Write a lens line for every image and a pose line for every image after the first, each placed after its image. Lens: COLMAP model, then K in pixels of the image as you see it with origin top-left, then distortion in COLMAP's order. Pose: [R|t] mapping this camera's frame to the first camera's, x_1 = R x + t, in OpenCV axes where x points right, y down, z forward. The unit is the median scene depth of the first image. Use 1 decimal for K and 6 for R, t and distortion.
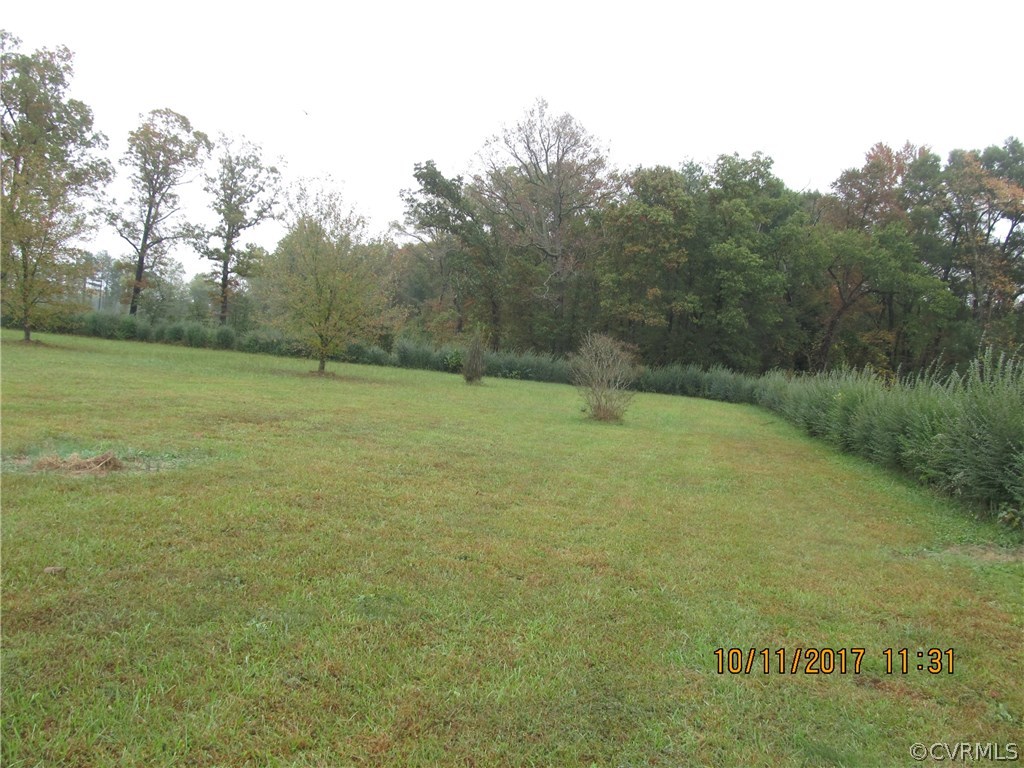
lens RADIAL K [[851.9, 0, 509.2], [0, 851.9, 388.1], [0, 0, 1]] dist [-0.047129, 0.024015]
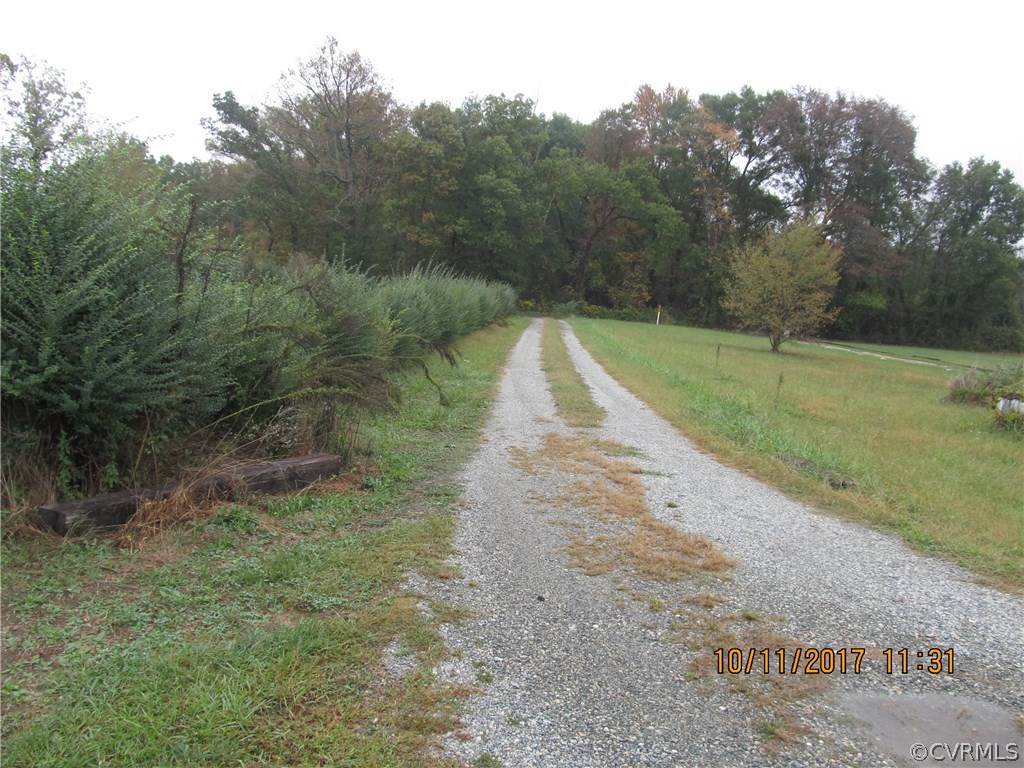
lens RADIAL K [[851.9, 0, 509.2], [0, 851.9, 388.1], [0, 0, 1]] dist [-0.047129, 0.024015]
pose [[0.987076, -0.017969, 0.159242, 0.084213], [0.002754, 0.995449, 0.095256, 0.008954], [-0.160229, -0.093587, 0.982633, -0.159947]]
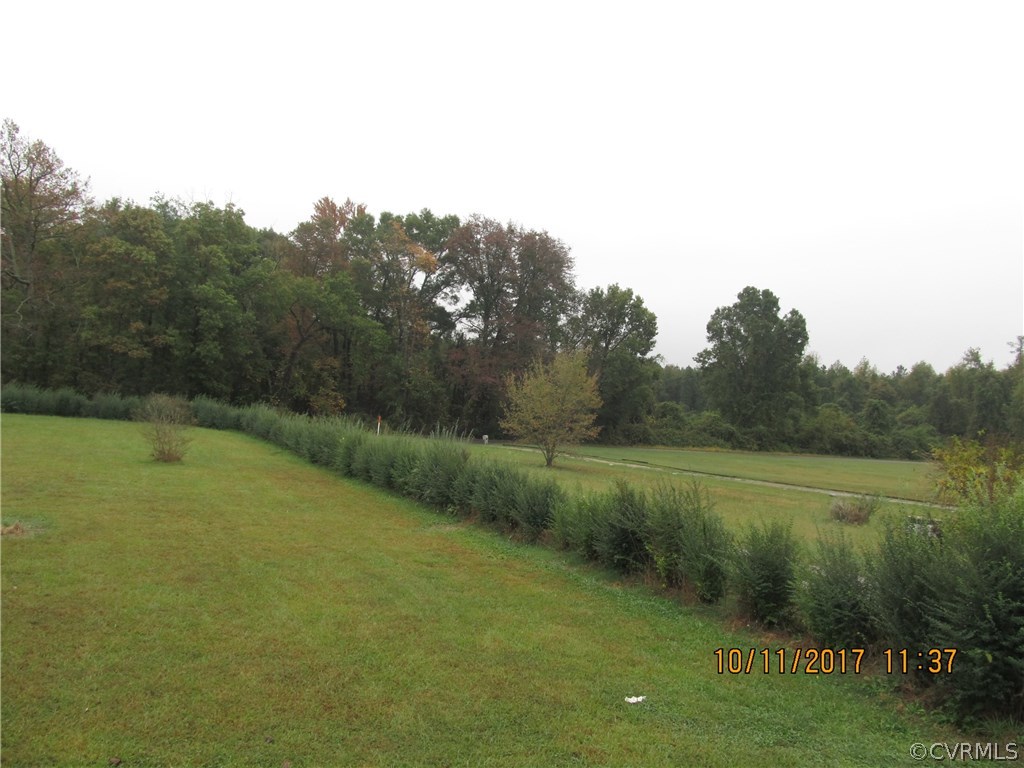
lens RADIAL K [[864.4, 0, 512.8], [0, 864.4, 390.8], [0, 0, 1]] dist [-0.063828, 0.040605]
pose [[0.797860, -0.011003, 0.602742, -0.094318], [0.013264, 0.999912, 0.000696, -0.023669], [-0.602697, 0.007440, 0.797936, -0.133456]]
